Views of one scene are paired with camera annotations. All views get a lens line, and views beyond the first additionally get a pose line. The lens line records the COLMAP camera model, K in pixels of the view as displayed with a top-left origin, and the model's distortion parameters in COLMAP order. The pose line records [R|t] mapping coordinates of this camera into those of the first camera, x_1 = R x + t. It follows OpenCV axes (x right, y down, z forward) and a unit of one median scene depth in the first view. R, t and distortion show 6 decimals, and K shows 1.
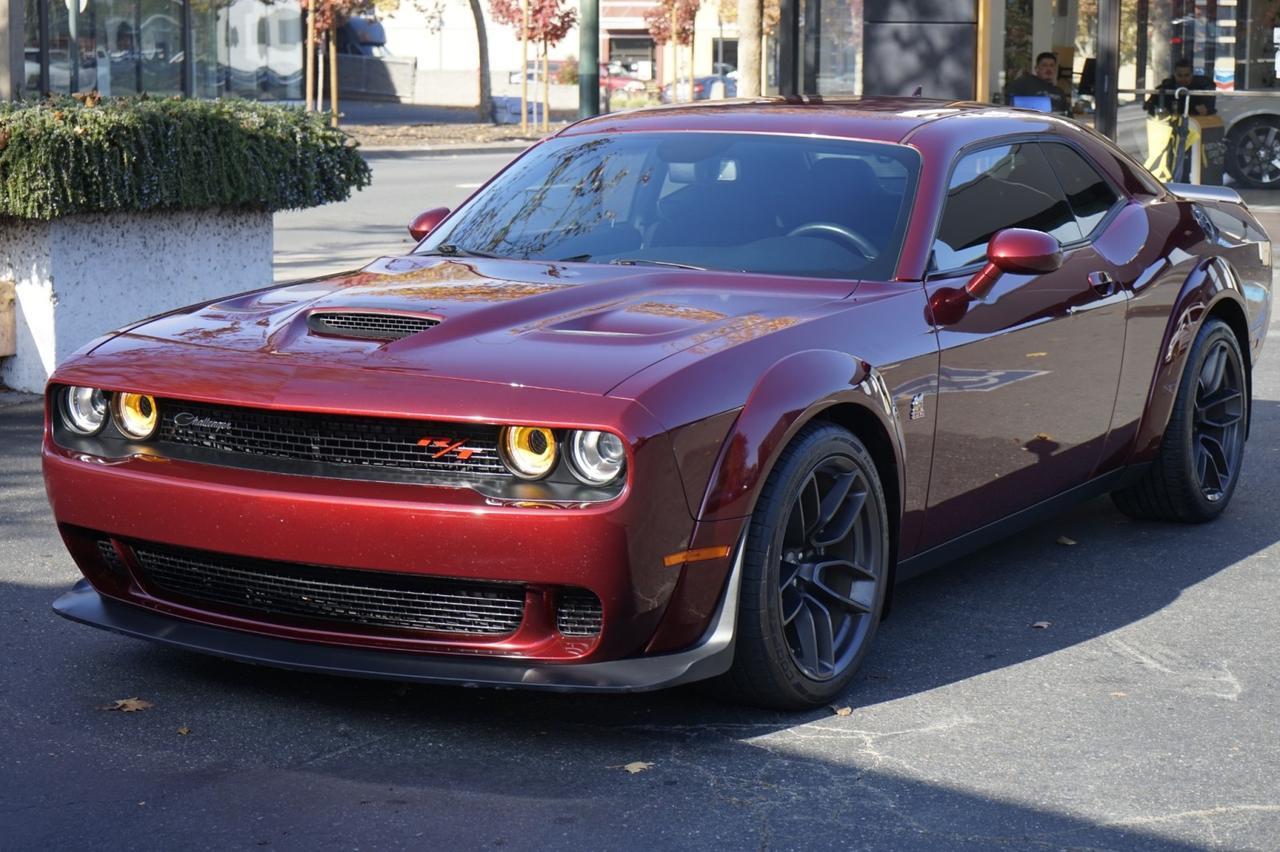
lens RADIAL K [[2634.3, 0, 640.0], [0, 2634.3, 426.0], [0, 0, 1]] dist [-0.072698, 0.740642]
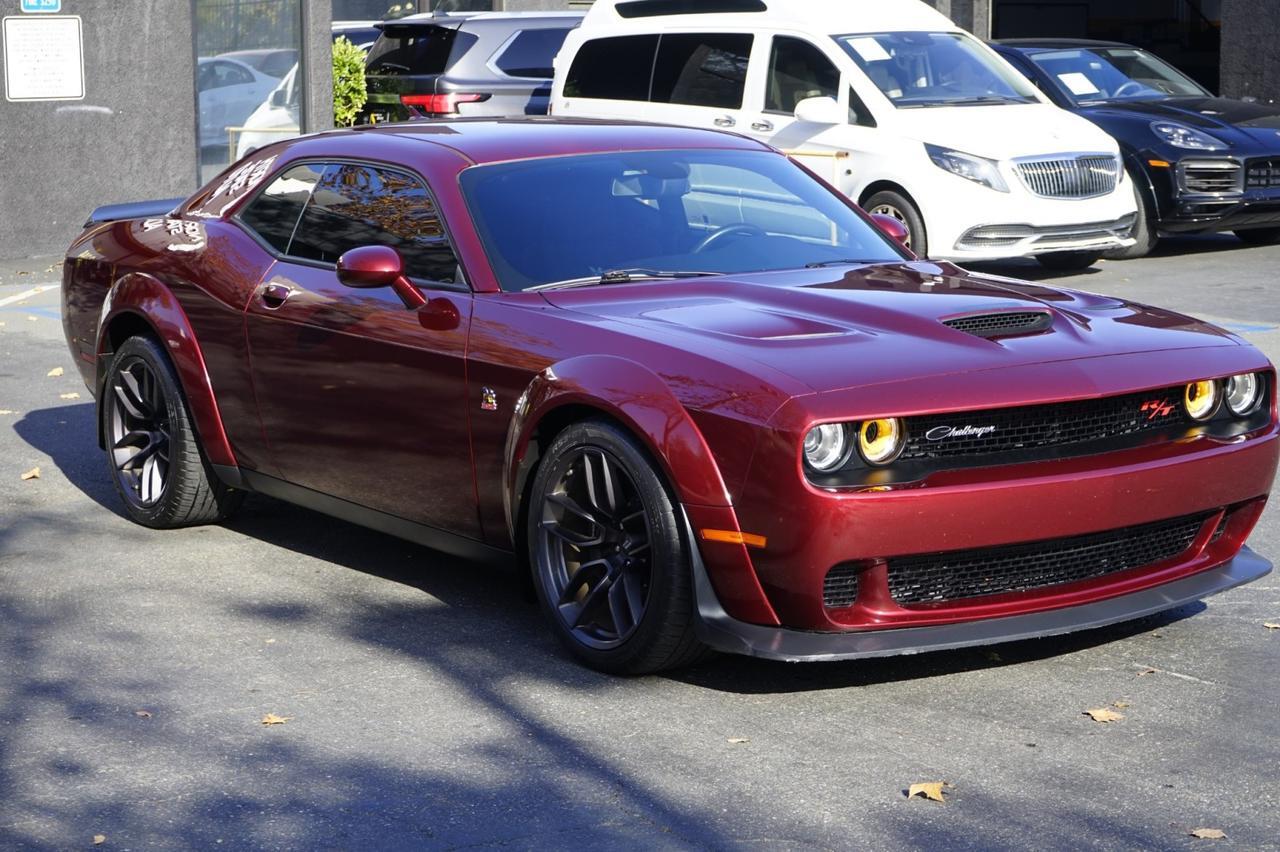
lens RADIAL K [[2656.6, 0, 620.2], [0, 2656.6, 424.7], [0, 0, 1]] dist [-0.013085, -0.211261]
pose [[0.421253, -0.141266, 0.895874, -0.705318], [0.145352, 0.985542, 0.087058, -0.070022], [-0.895220, 0.093544, 0.435696, 0.390127]]
